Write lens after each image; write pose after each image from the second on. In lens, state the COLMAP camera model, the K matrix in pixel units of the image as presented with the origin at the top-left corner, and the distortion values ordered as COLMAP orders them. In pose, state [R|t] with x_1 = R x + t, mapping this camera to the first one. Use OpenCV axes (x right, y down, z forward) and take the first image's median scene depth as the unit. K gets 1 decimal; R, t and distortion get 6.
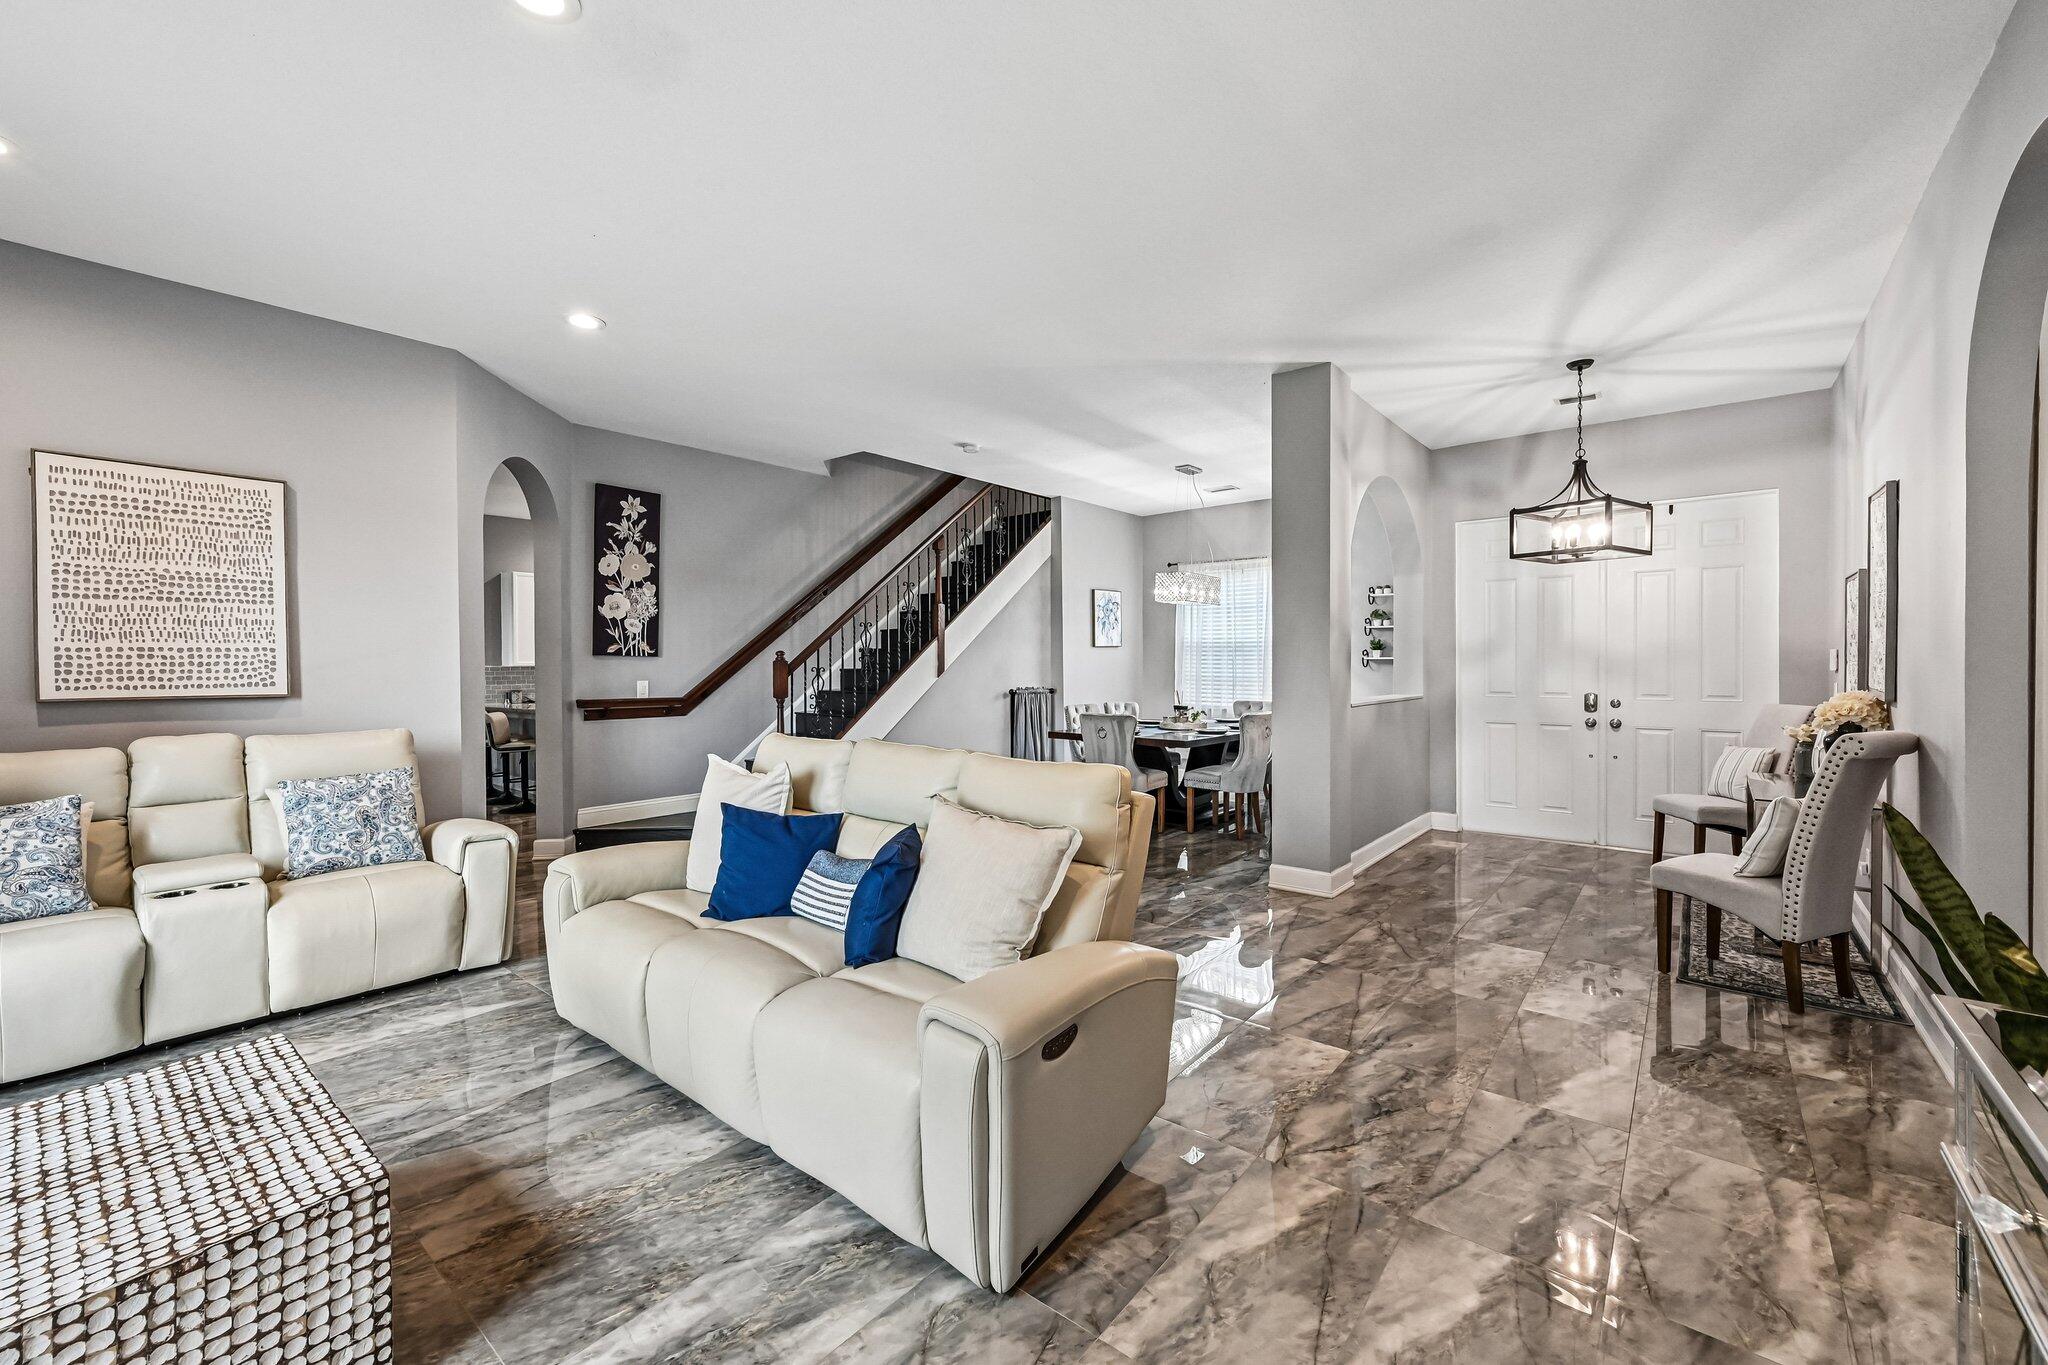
lens RADIAL K [[822.4, 0, 1013.7], [0, 822.4, 676.7], [0, 0, 1]] dist [-0.005769, 0.002523]
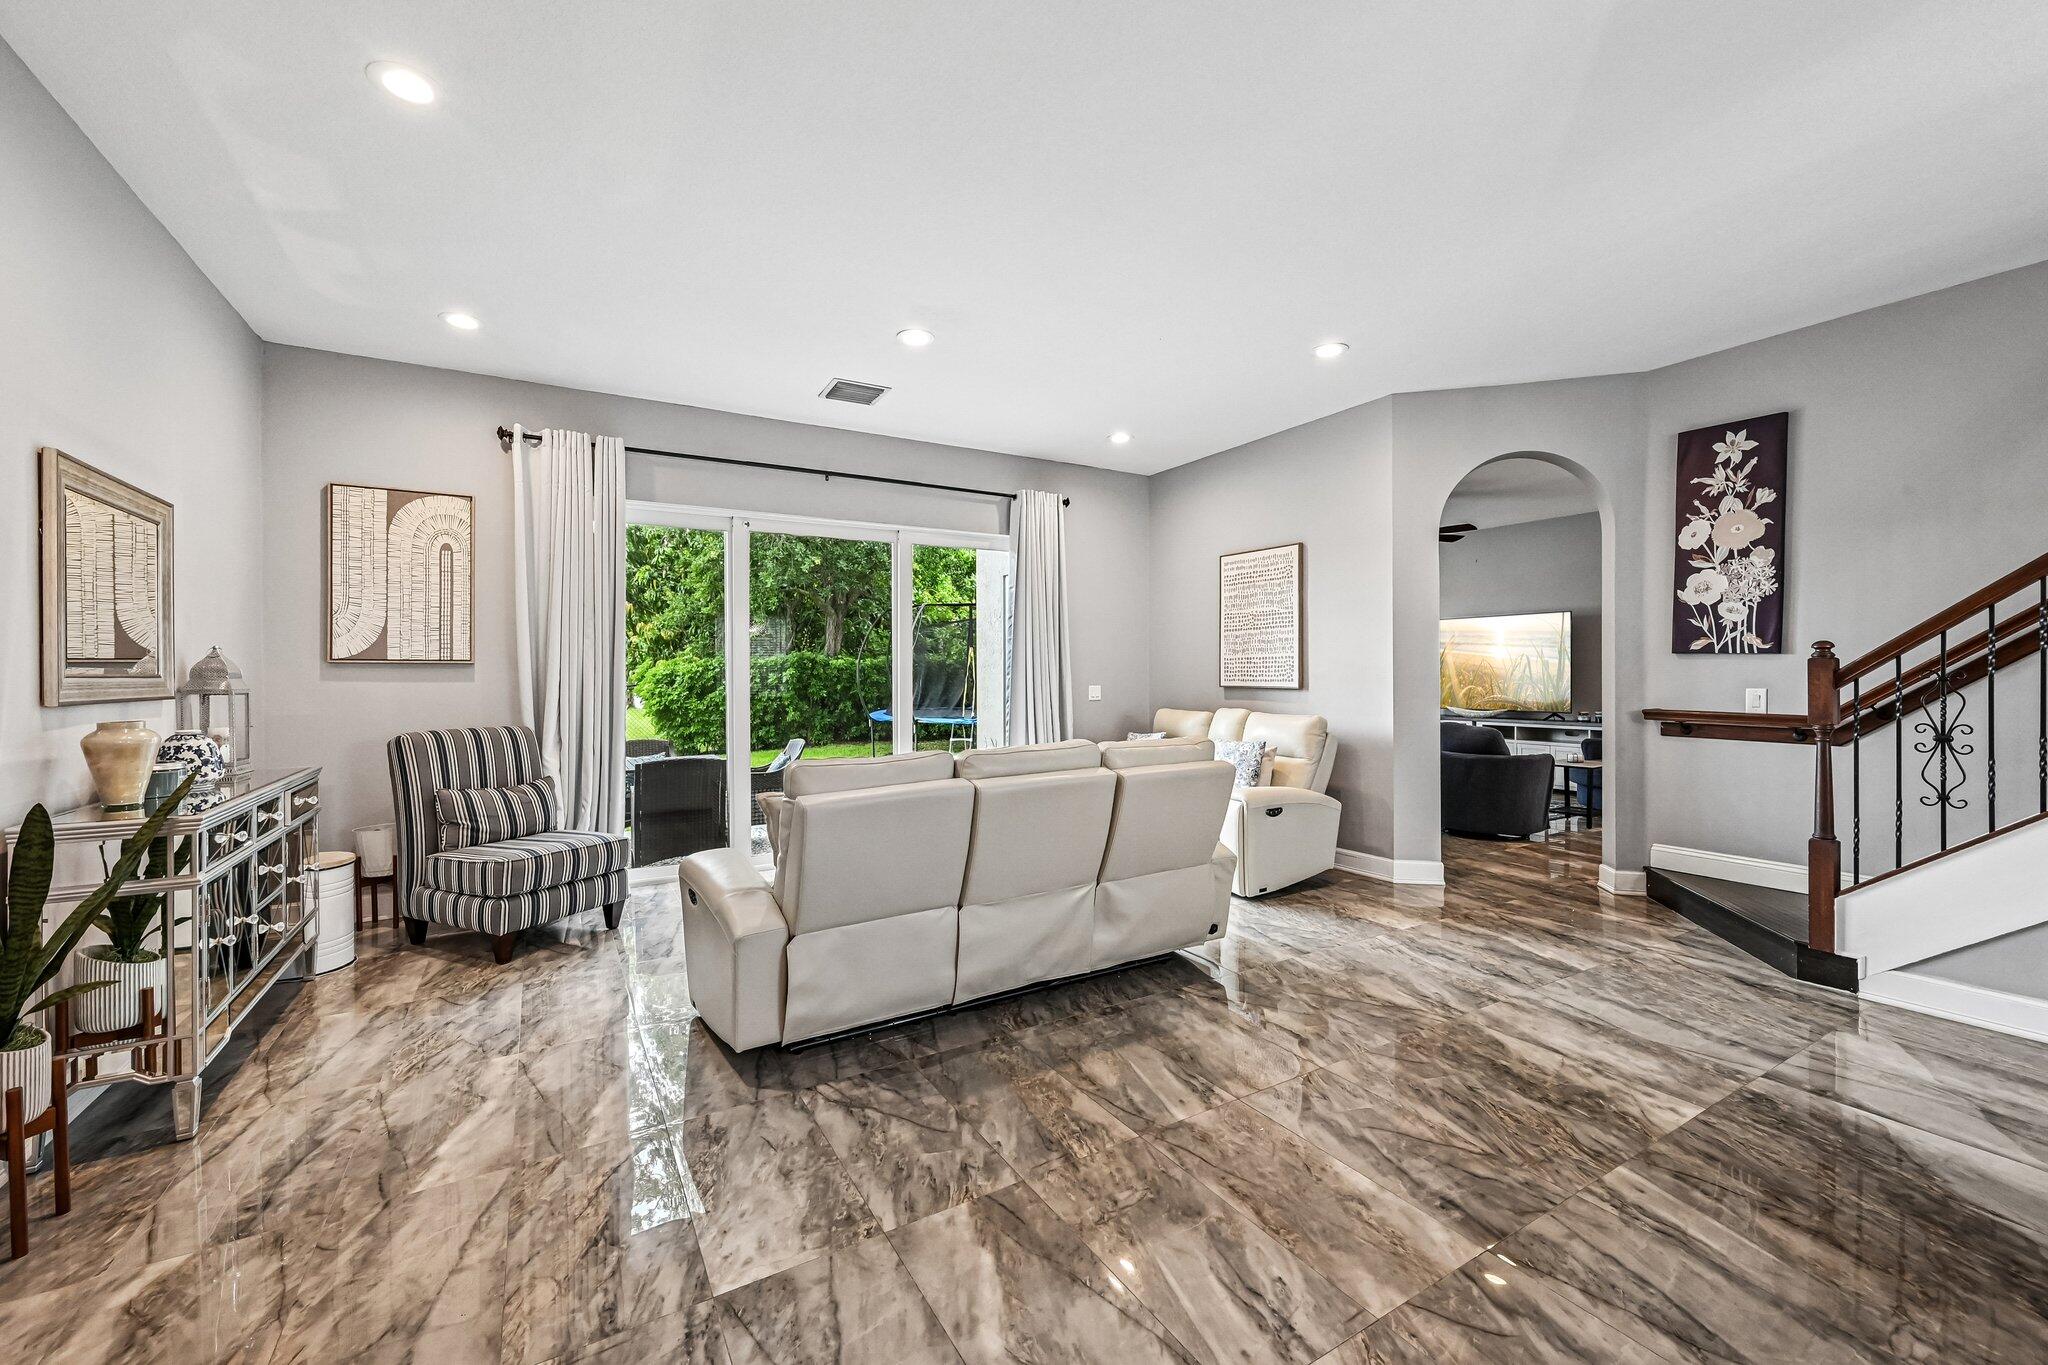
lens RADIAL K [[822.4, 0, 1036.4], [0, 822.4, 688.2], [0, 0, 1]] dist [-0.005769, 0.002523]
pose [[-0.328527, 0.025176, -0.944159, 0.431910], [-0.009178, 0.999512, 0.029846, -0.010916], [0.944450, 0.018471, -0.328135, 0.680958]]
